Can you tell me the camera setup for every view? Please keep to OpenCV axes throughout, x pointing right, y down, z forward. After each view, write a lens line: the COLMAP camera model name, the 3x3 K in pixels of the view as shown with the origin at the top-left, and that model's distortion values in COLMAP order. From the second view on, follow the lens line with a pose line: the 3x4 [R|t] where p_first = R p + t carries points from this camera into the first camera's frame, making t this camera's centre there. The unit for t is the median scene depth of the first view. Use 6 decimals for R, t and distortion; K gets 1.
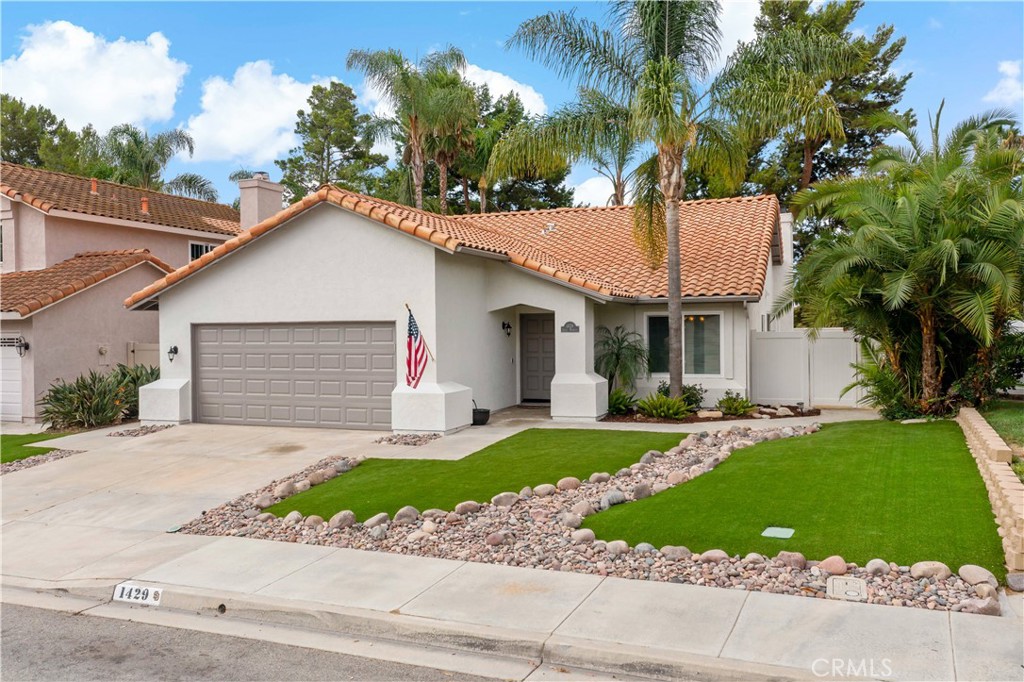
lens RADIAL K [[817.1, 0, 555.0], [0, 817.1, 339.9], [0, 0, 1]] dist [-0.011685, -0.002169]
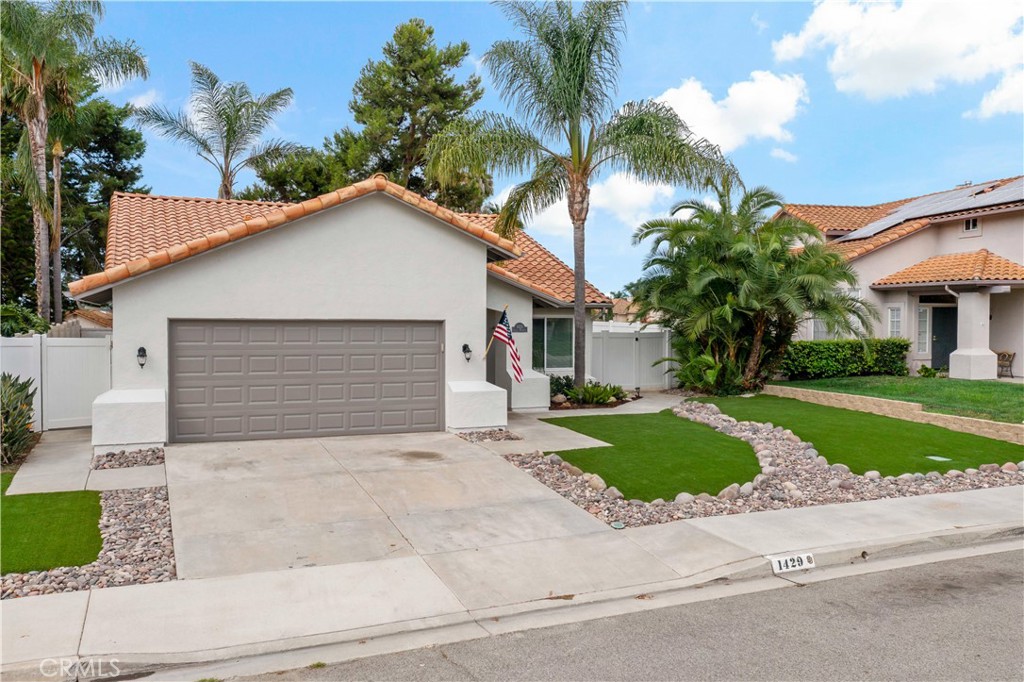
lens RADIAL K [[803.3, 0, 512.0], [0, 803.3, 341.0], [0, 0, 1]] dist [-0.010275, -0.001950]
pose [[0.734187, -0.001469, 0.678945, -0.818815], [-0.002387, 0.999986, 0.004745, -0.002905], [-0.678943, -0.005105, 0.734173, 0.228580]]
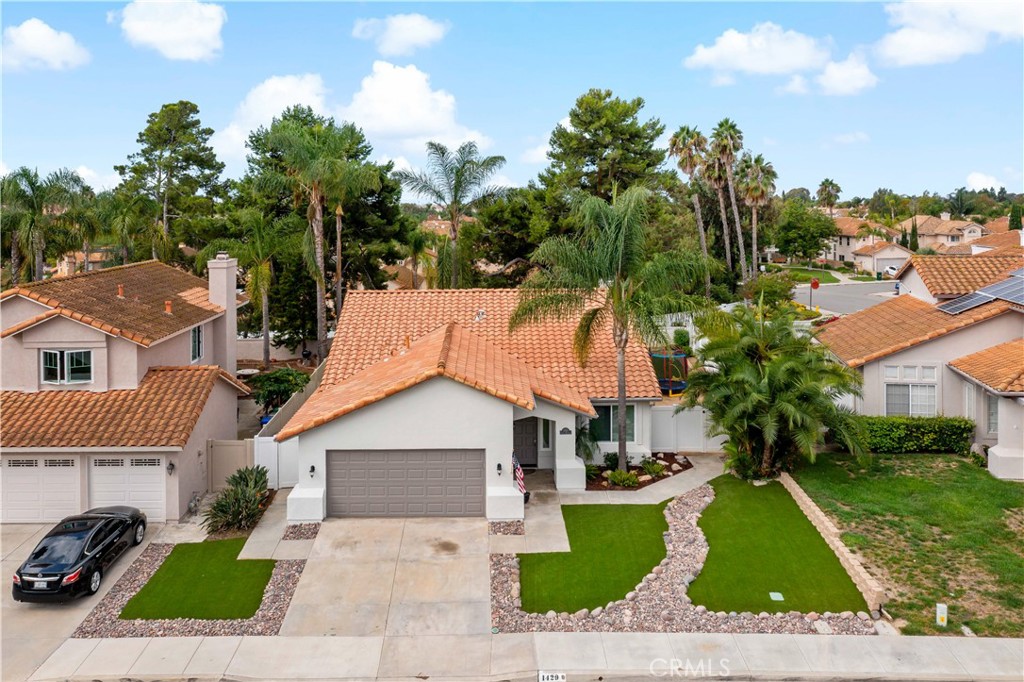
lens RADIAL K [[825.6, 0, 510.6], [0, 825.6, 207.4], [0, 0, 1]] dist [-0.010373, -0.005821]
pose [[0.937961, 0.009216, 0.346618, -0.731340], [-0.004460, 0.999885, -0.014517, -0.485517], [-0.346712, 0.012070, 0.937894, -0.558163]]
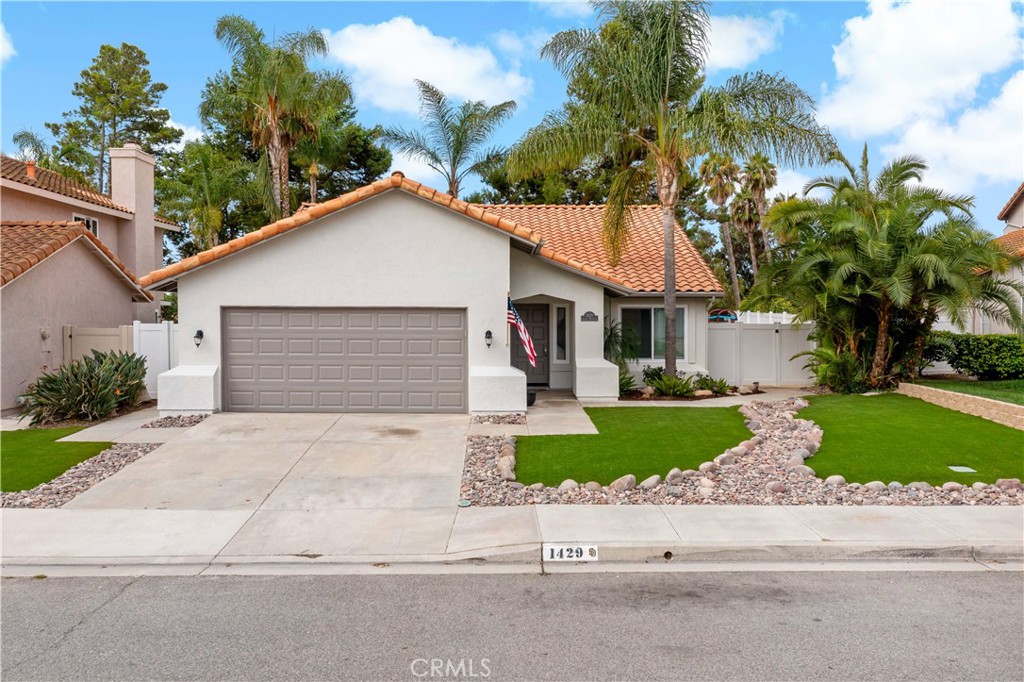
lens RADIAL K [[803.7, 0, 537.5], [0, 803.7, 342.8], [0, 0, 1]] dist [-0.013671, 0.003536]
pose [[0.934045, 0.004020, 0.357134, -0.488826], [-0.008405, 0.999907, 0.010728, 0.010056], [-0.357058, -0.013022, 0.933992, 0.007032]]
